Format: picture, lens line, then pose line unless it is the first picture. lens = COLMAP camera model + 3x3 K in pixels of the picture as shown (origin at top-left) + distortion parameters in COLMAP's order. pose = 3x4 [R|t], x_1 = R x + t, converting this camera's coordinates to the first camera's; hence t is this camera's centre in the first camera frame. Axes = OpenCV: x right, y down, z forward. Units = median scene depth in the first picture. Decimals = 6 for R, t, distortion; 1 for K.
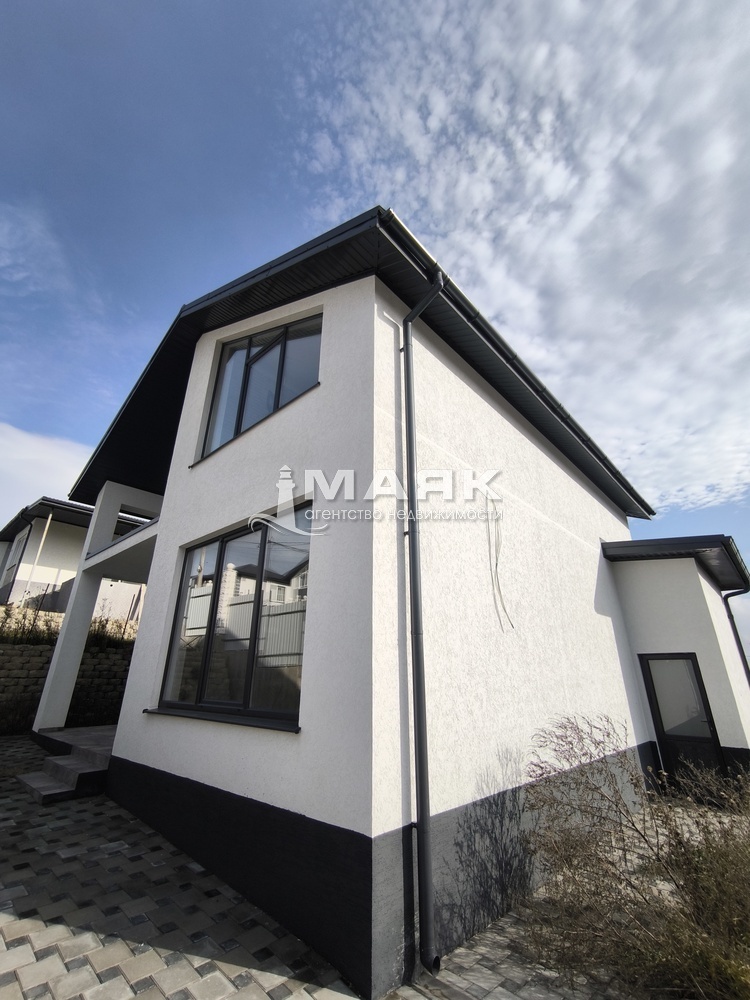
lens RADIAL K [[428.5, 0, 371.6], [0, 428.5, 503.6], [0, 0, 1]] dist [0.005609, -0.000676]
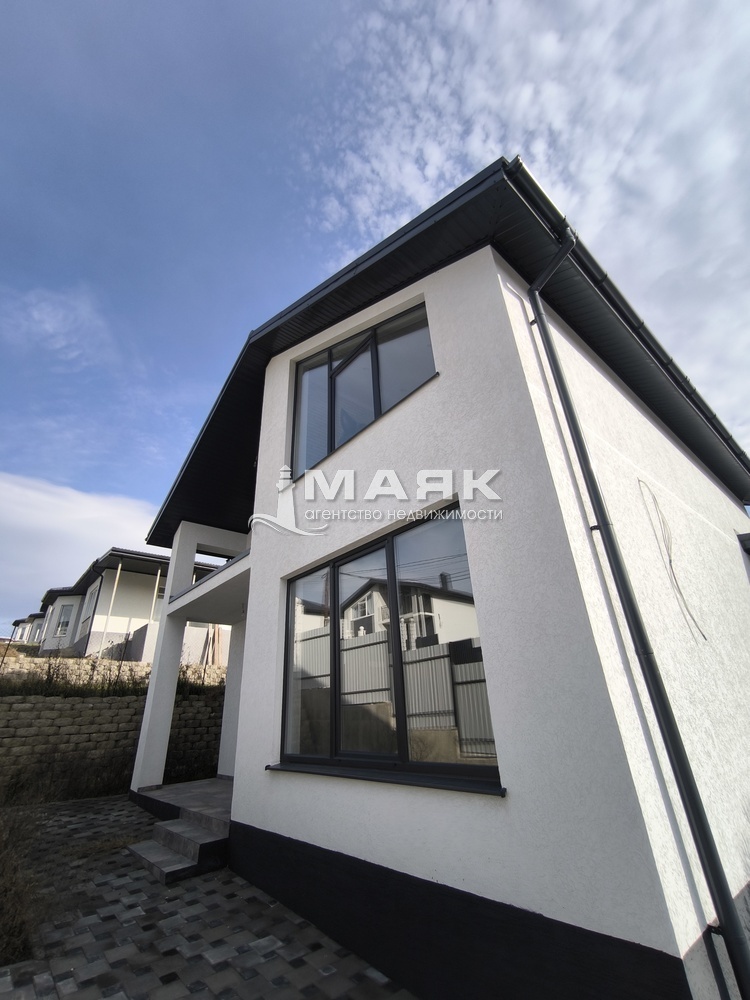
lens RADIAL K [[424.9, 0, 373.1], [0, 424.9, 499.2], [0, 0, 1]] dist [-0.005200, 0.001552]
pose [[0.991757, -0.100036, -0.080065, -0.158604], [0.093623, 0.992372, -0.080204, 0.024529], [0.087478, 0.072047, 0.993558, 0.100170]]
